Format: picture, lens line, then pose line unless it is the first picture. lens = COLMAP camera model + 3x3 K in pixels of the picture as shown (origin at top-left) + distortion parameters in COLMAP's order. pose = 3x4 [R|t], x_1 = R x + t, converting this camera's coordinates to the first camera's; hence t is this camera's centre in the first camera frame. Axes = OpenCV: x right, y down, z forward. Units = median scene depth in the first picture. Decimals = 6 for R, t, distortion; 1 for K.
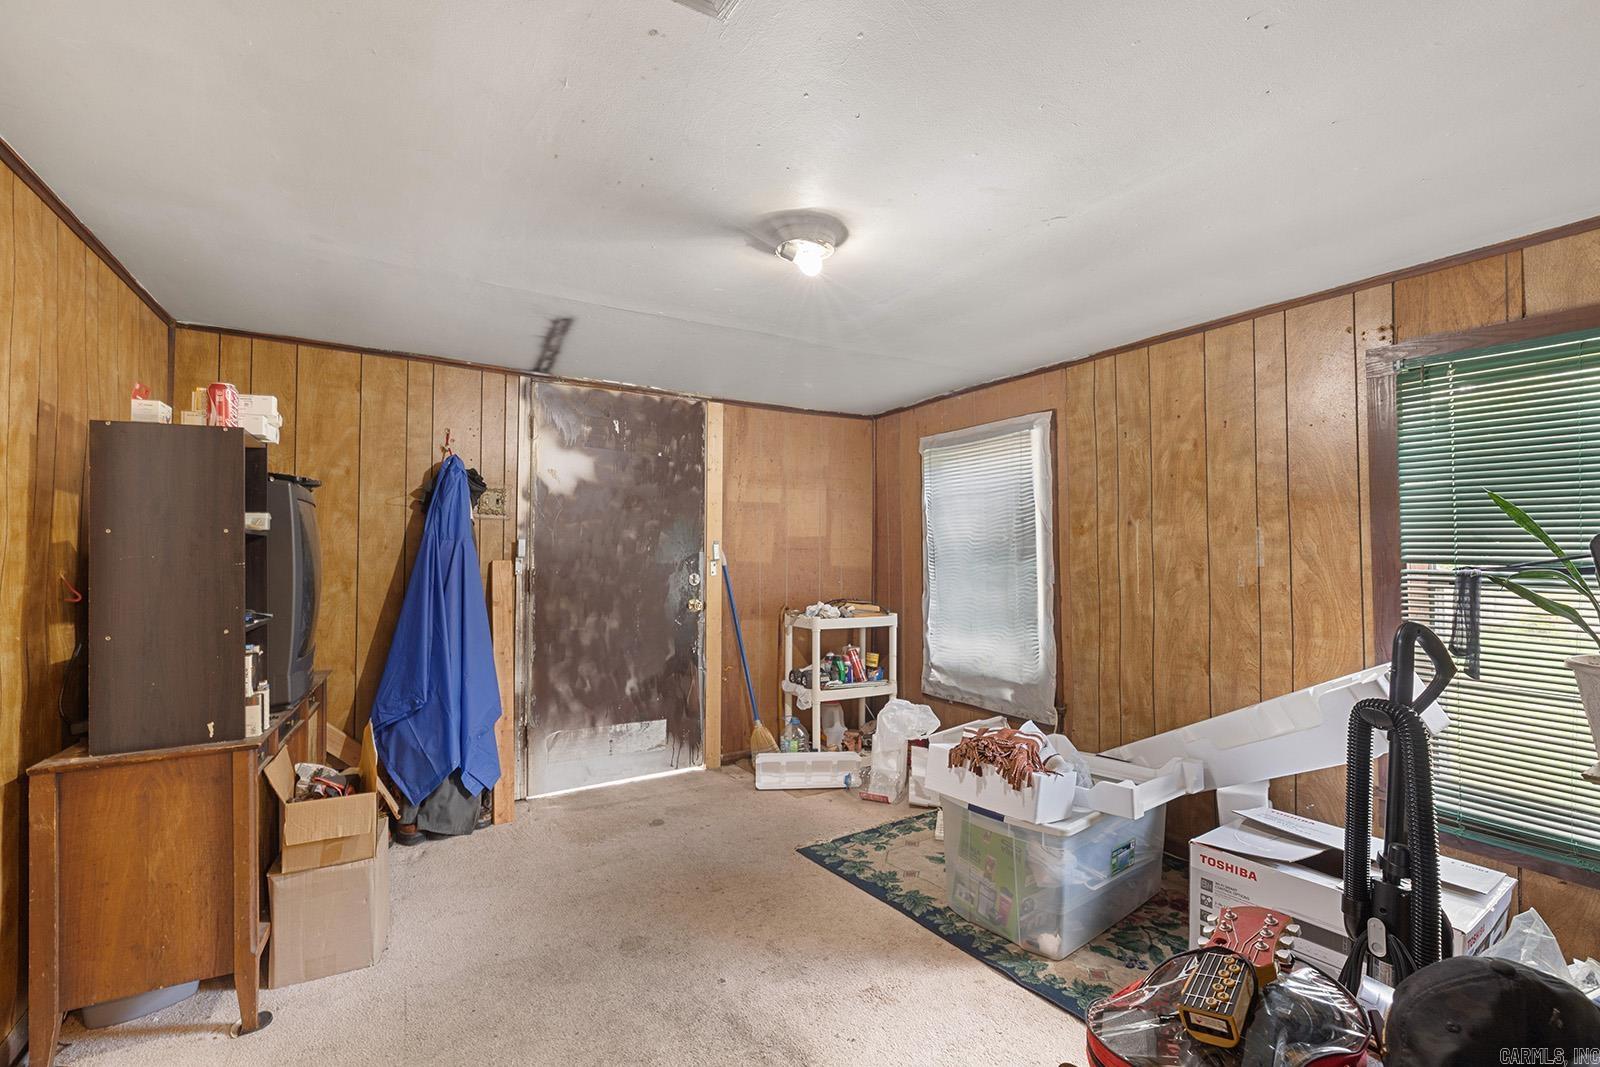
lens RADIAL K [[736.5, 0, 800.0], [0, 736.5, 533.5], [0, 0, 1]] dist [0.001128, 0.000278]
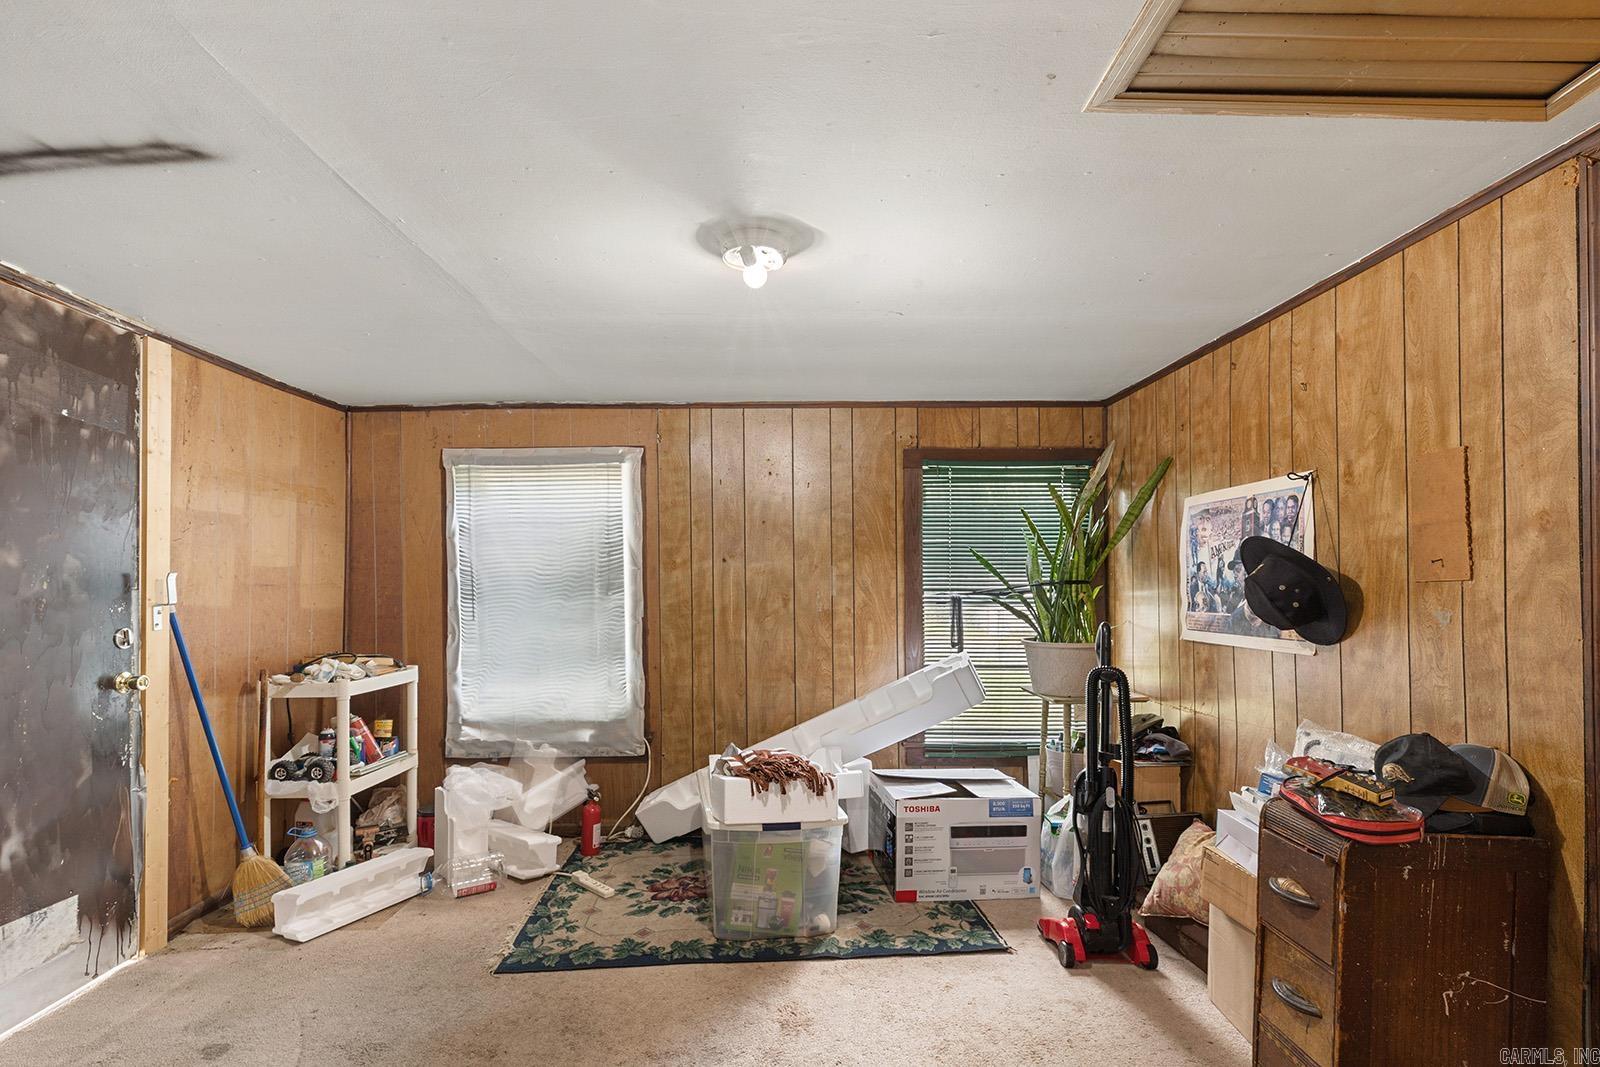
lens RADIAL K [[770.2, 0, 800.0], [0, 770.2, 575.9], [0, 0, 1]] dist [0.003128, 0.000647]
pose [[0.498139, 0.003898, 0.867088, -0.492310], [-0.014248, 0.999892, 0.003691, 0.003865], [-0.866980, -0.014193, 0.498141, 0.288735]]
